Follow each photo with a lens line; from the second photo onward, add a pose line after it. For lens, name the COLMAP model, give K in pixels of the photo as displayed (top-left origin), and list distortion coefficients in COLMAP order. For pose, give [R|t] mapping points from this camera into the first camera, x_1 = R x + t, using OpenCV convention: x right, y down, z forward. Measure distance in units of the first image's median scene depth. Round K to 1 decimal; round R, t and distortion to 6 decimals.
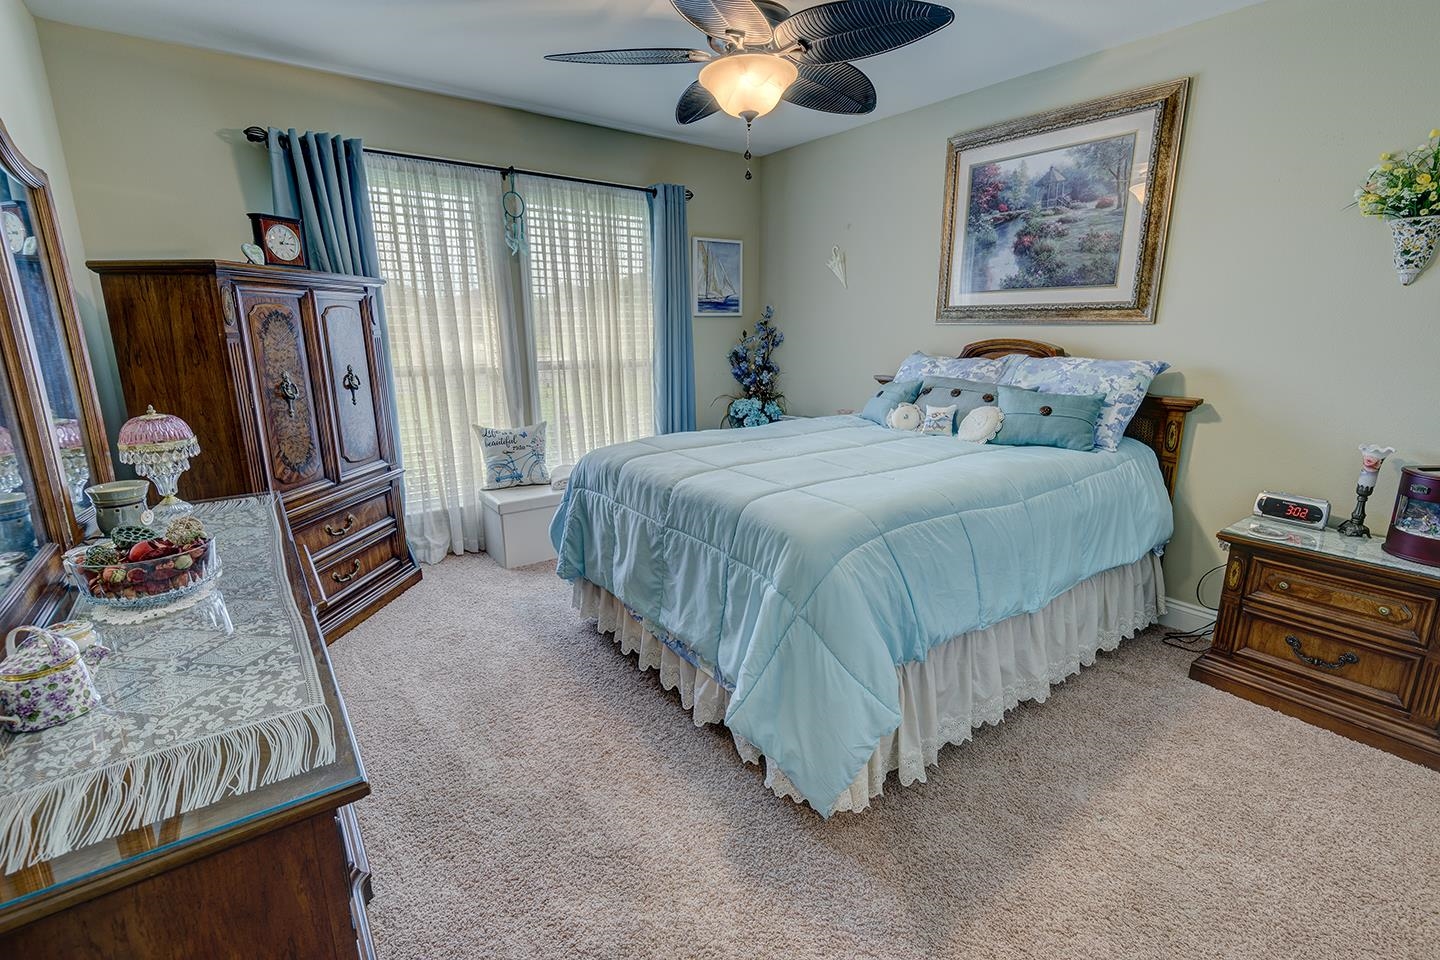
lens RADIAL K [[646.1, 0, 723.4], [0, 646.1, 477.0], [0, 0, 1]] dist [0.034399, -0.018934]
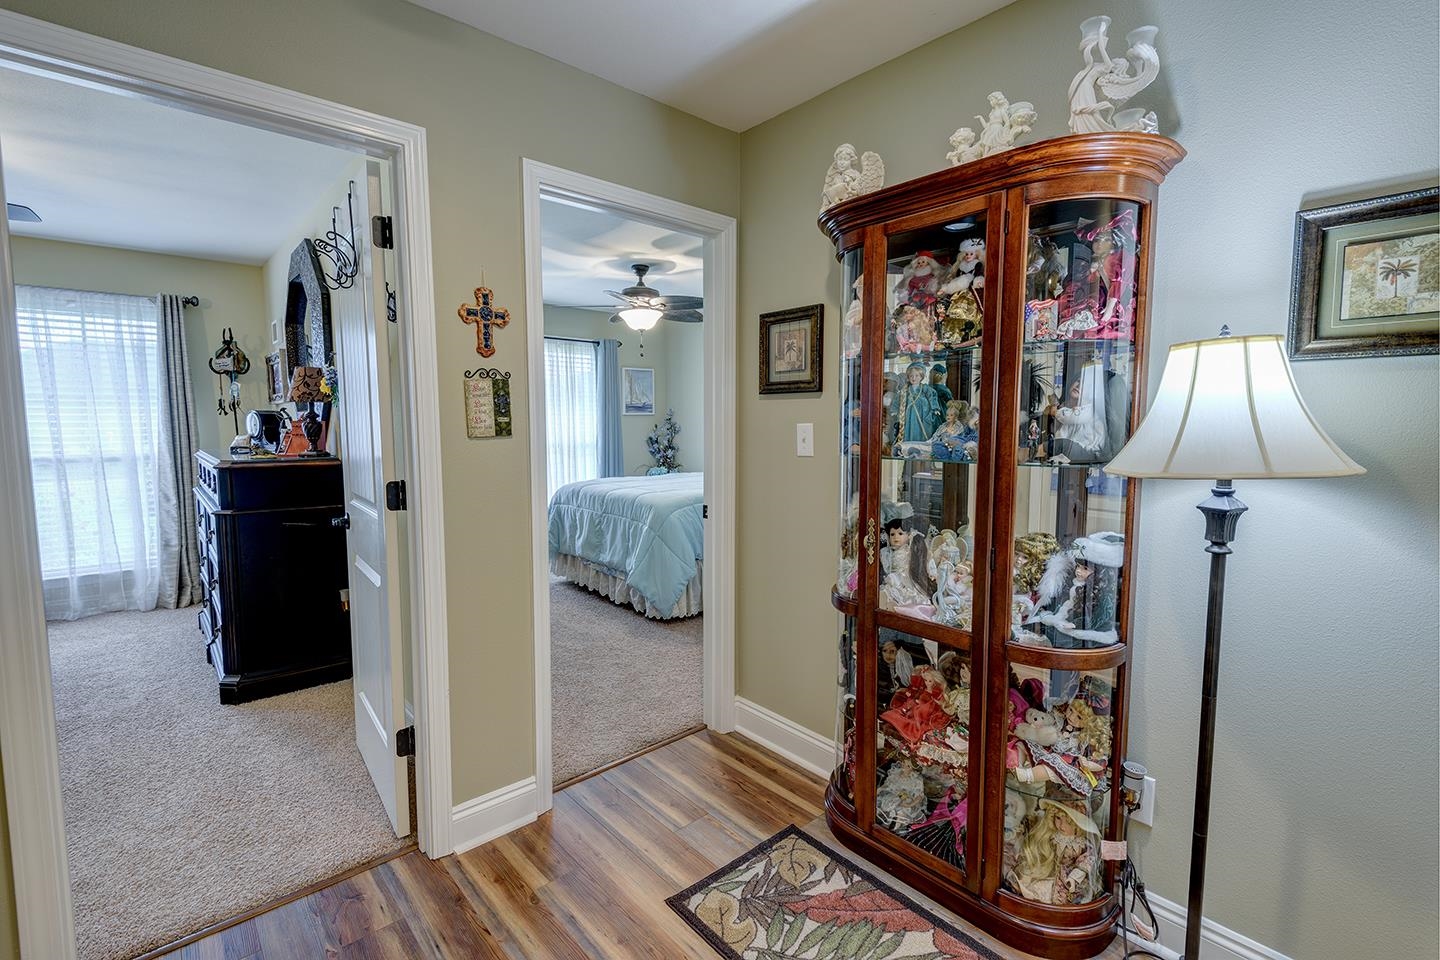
lens RADIAL K [[646.1, 0, 723.4], [0, 646.1, 477.0], [0, 0, 1]] dist [0.034399, -0.018934]
pose [[0.995978, -0.006413, 0.089370, 0.100932], [0.019068, 0.989757, -0.141480, 0.230702], [-0.087547, 0.142615, 0.985899, -0.989734]]
